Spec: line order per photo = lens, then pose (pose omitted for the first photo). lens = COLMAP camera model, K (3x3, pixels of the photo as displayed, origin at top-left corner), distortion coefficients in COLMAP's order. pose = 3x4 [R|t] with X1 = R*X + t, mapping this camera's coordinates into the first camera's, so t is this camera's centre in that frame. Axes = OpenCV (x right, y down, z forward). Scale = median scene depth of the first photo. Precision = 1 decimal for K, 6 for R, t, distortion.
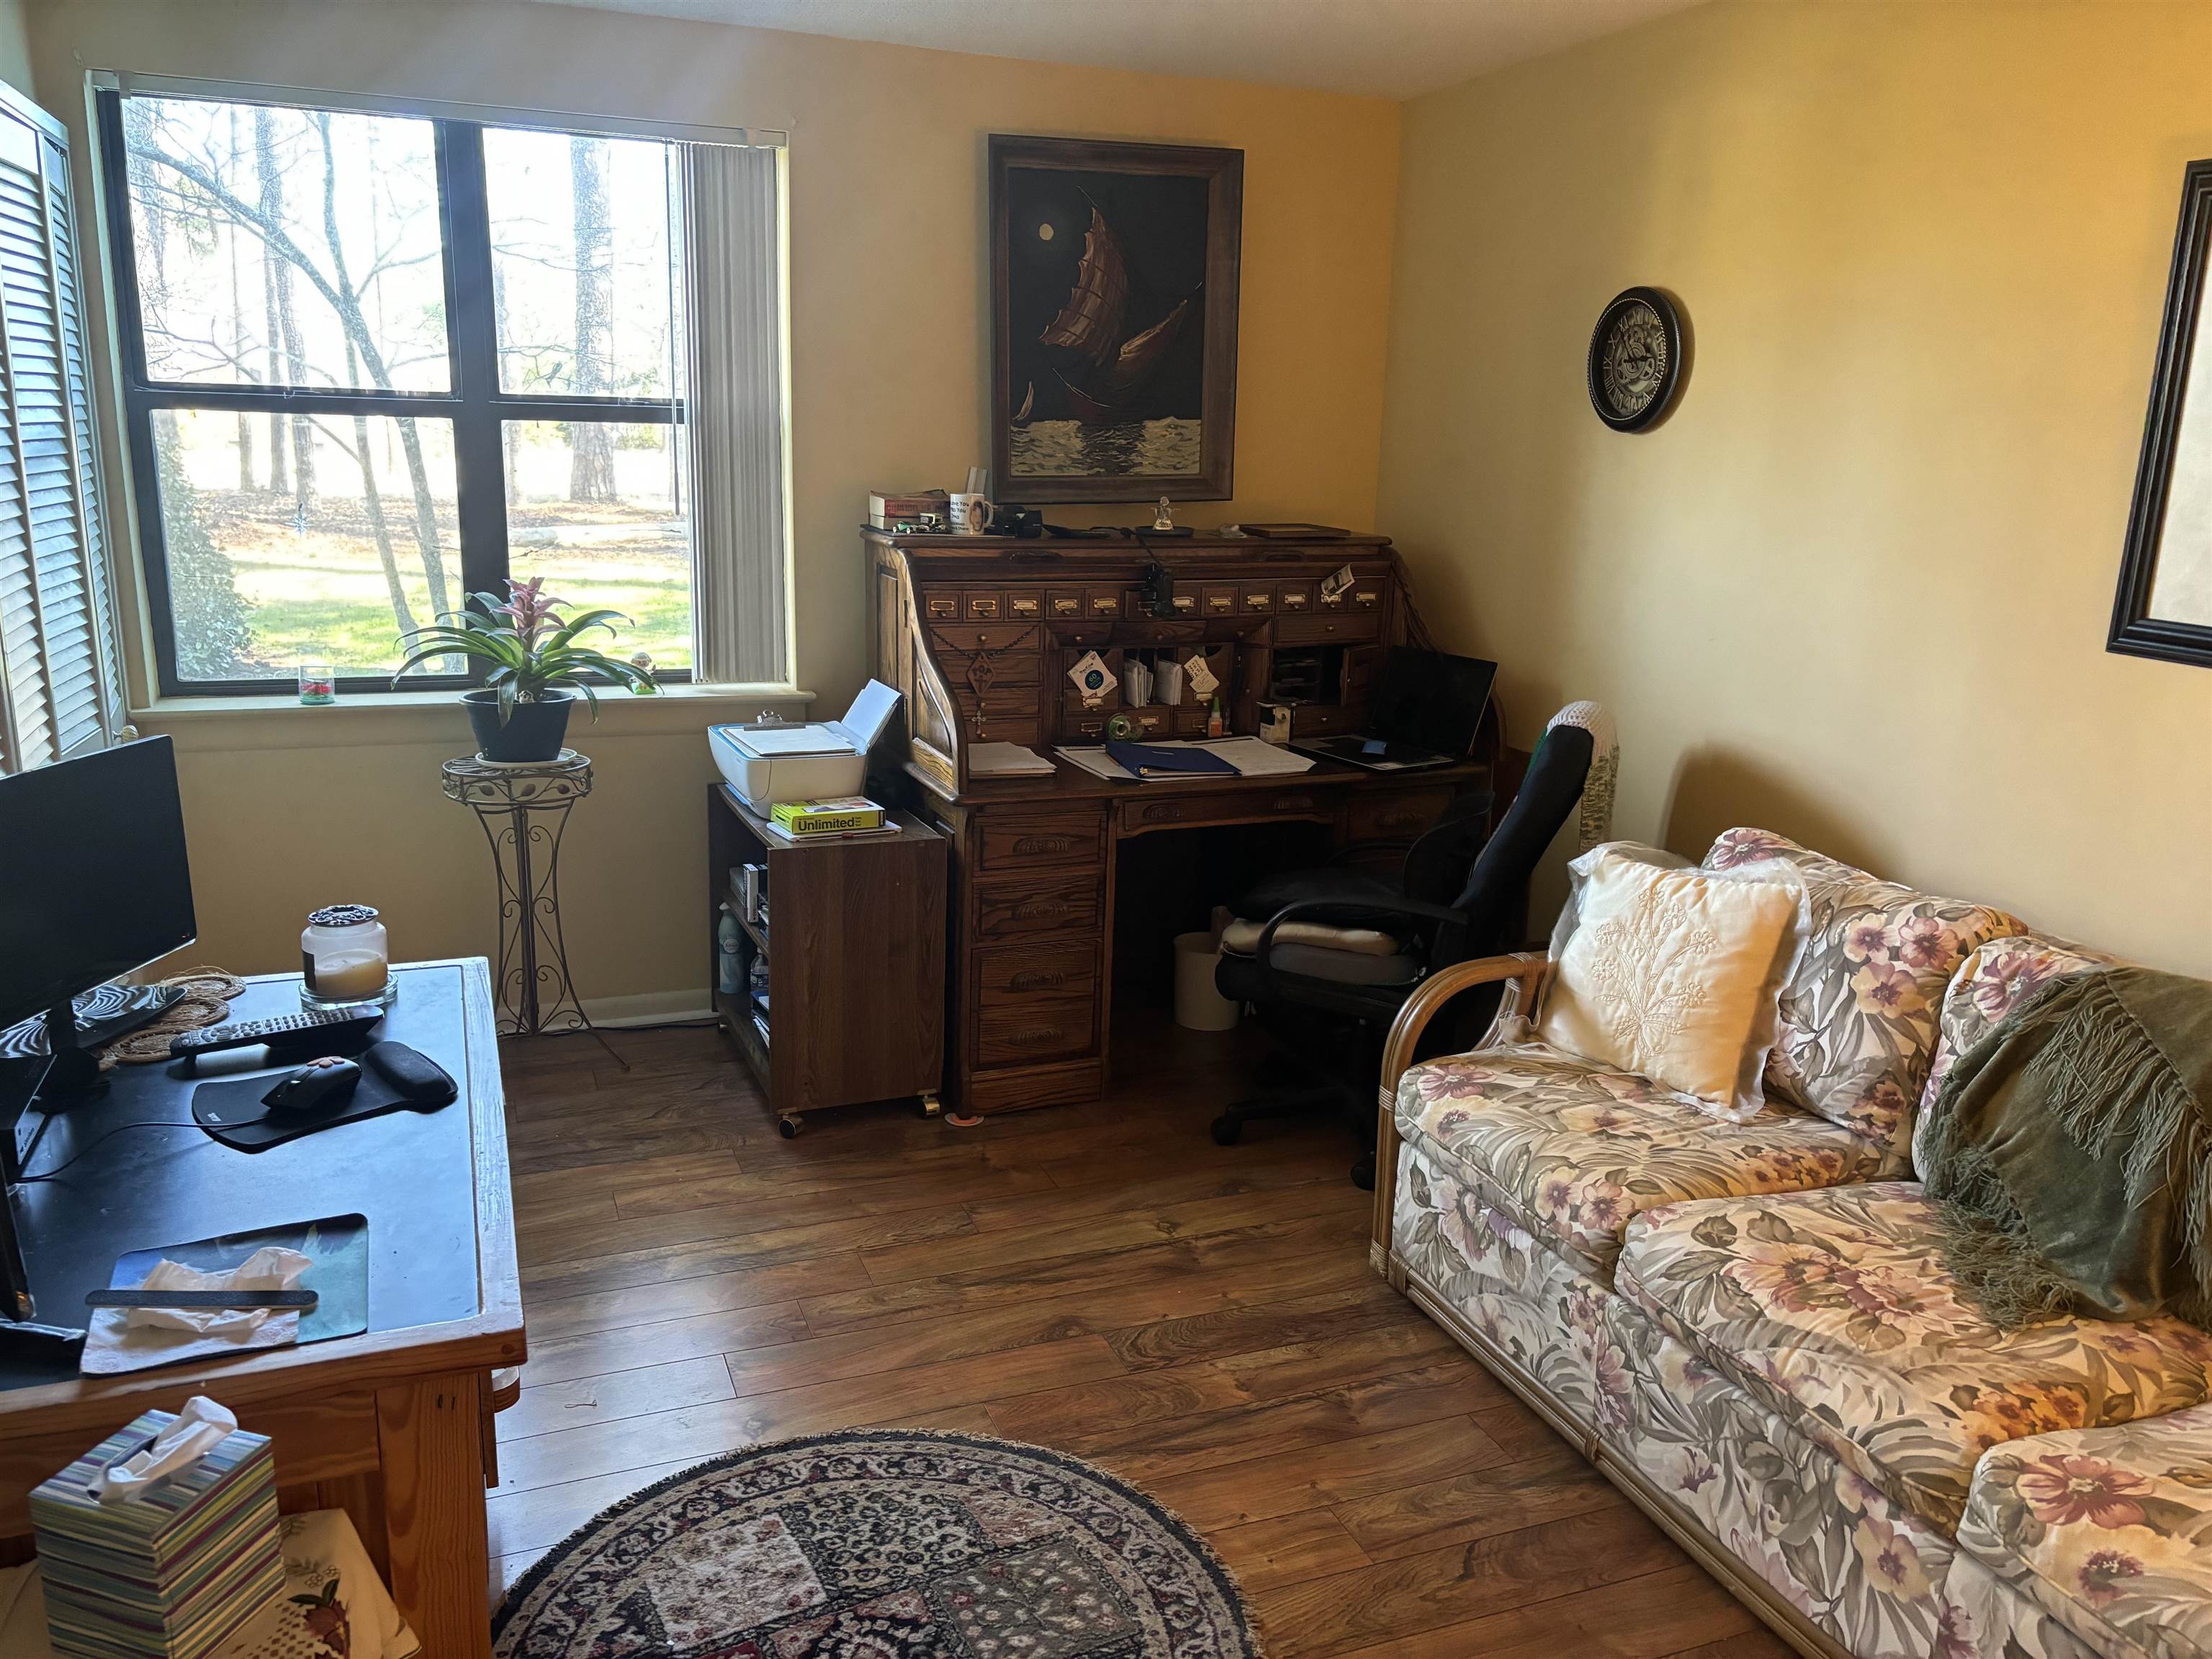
lens RADIAL K [[1648.8, 0, 1120.0], [0, 1648.8, 828.5], [0, 0, 1]] dist [-0.007596, -0.033280]
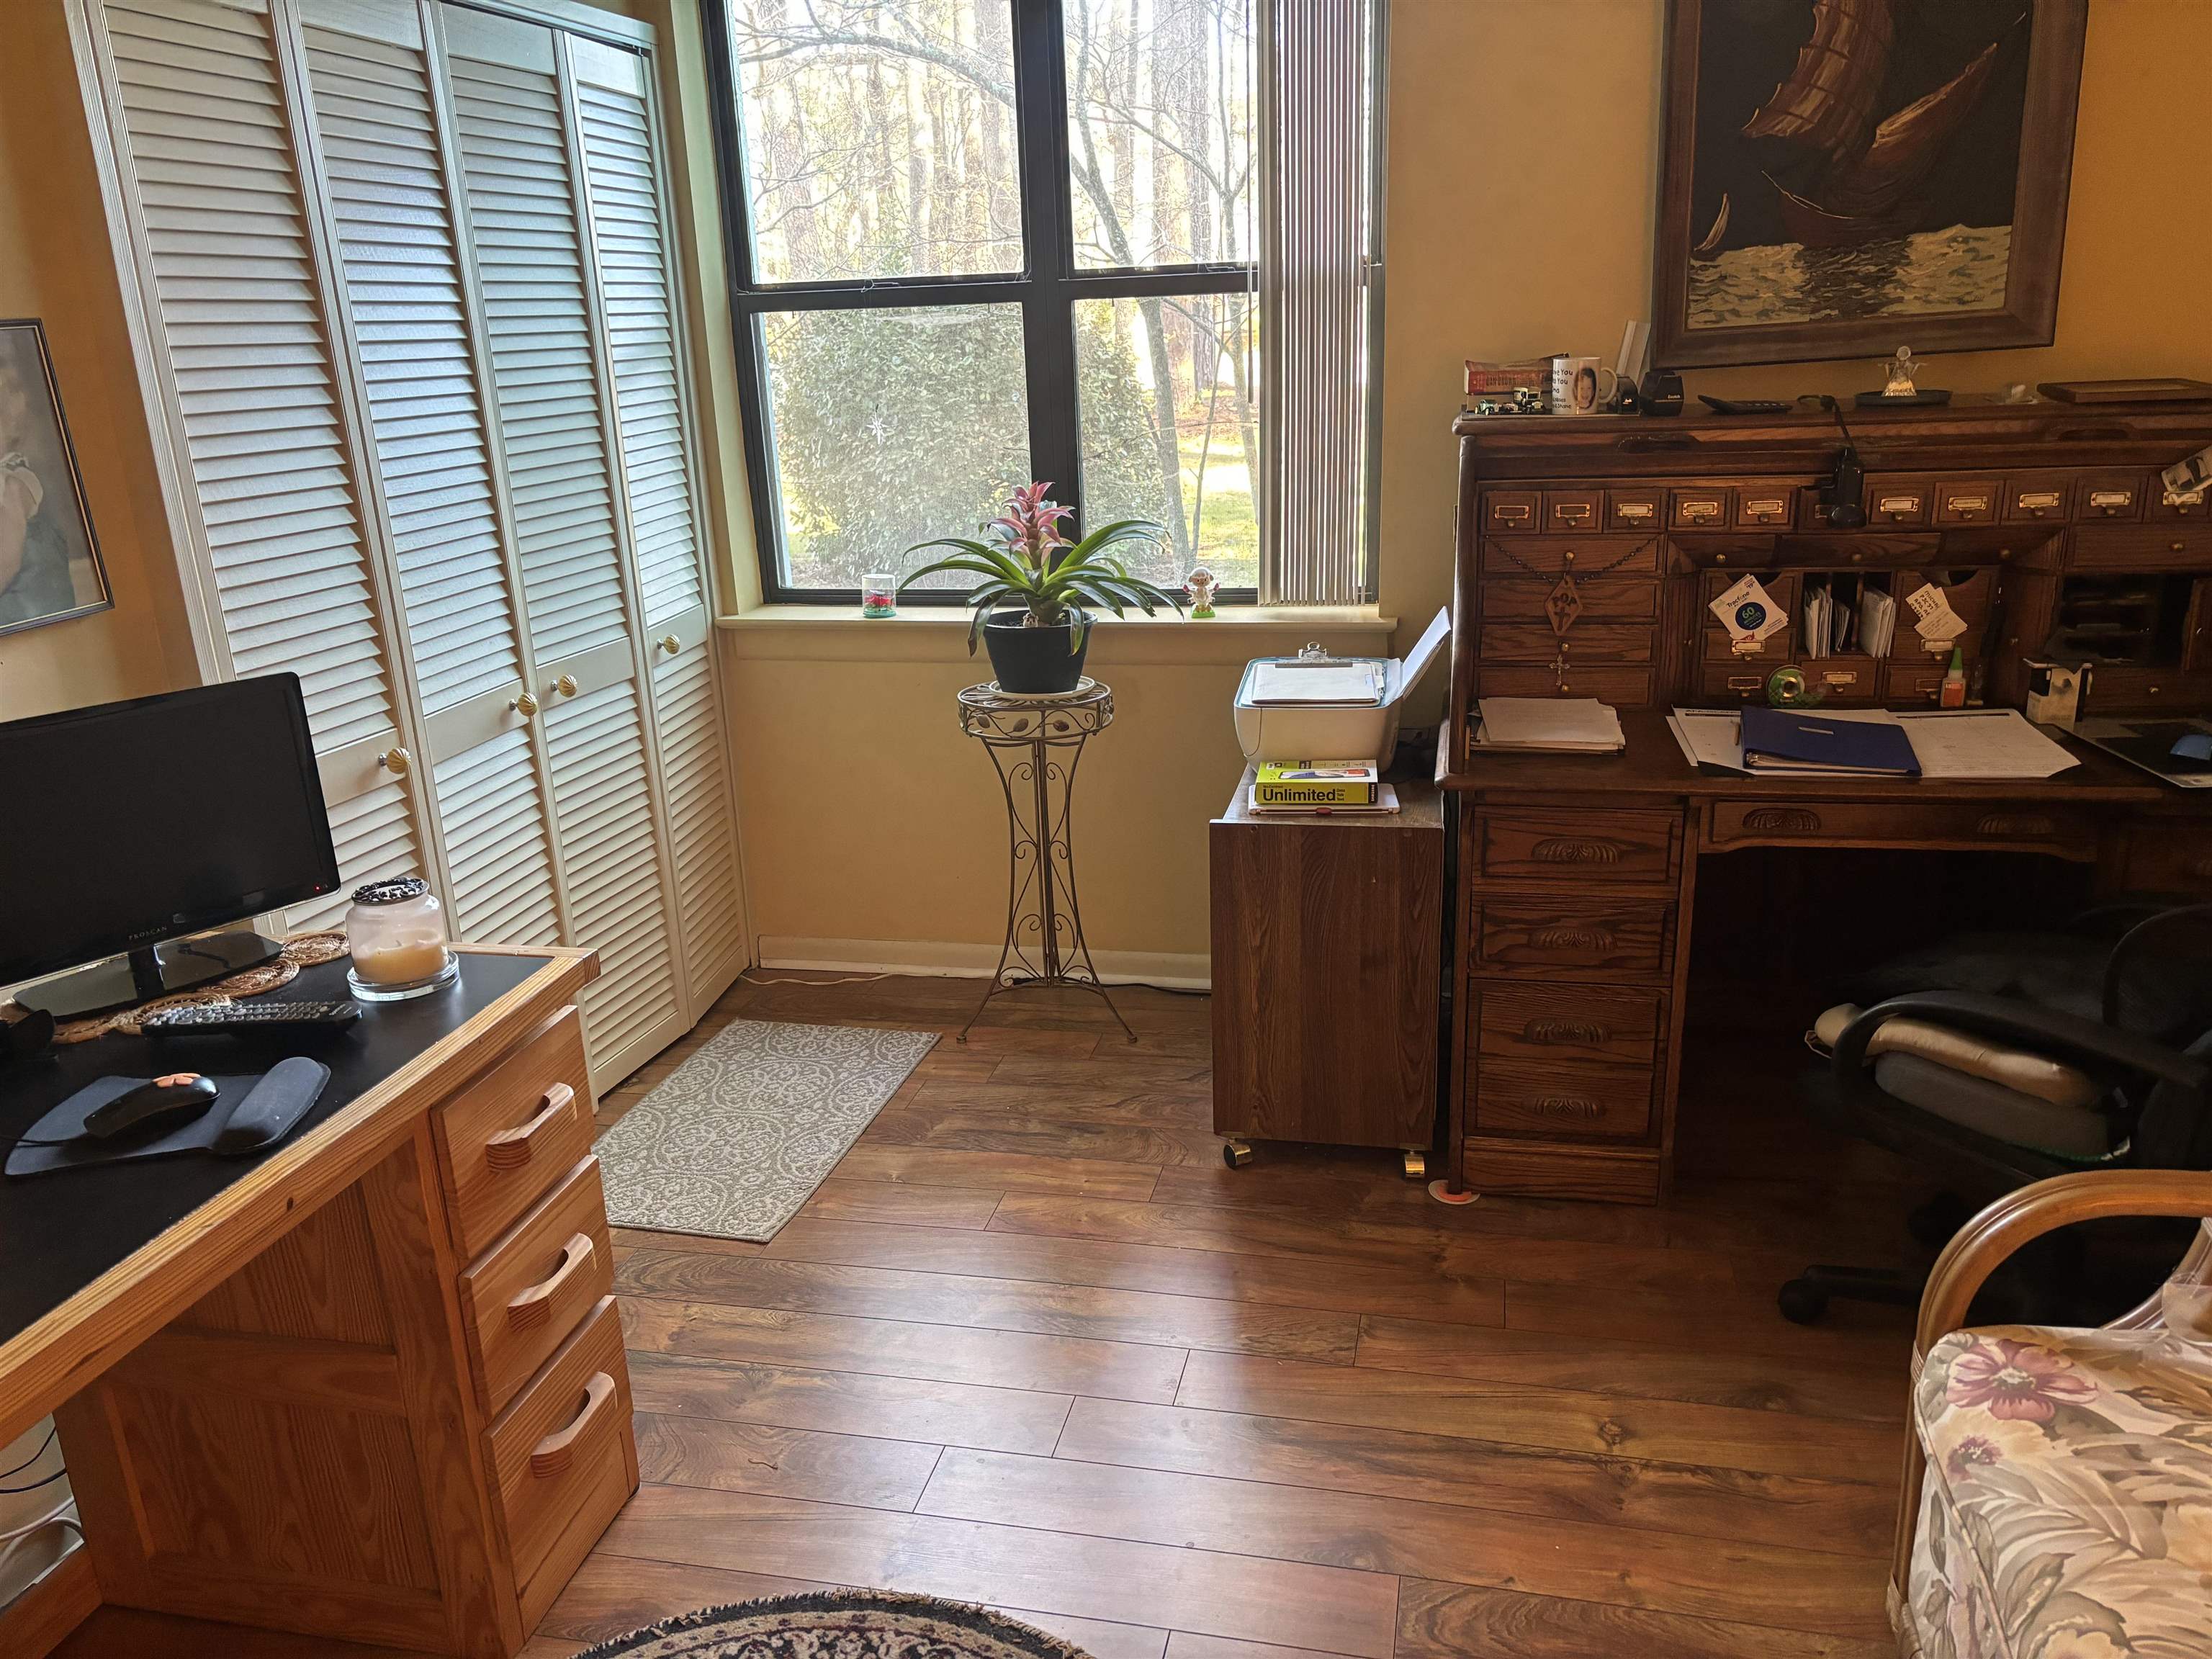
lens RADIAL K [[1648.8, 0, 1100.7], [0, 1648.8, 841.5], [0, 0, 1]] dist [-0.007596, -0.033280]
pose [[0.801496, 0.114838, -0.586869, 0.198295], [-0.068664, 0.992570, 0.100451, -0.049629], [0.594044, -0.040214, 0.803426, 0.284288]]
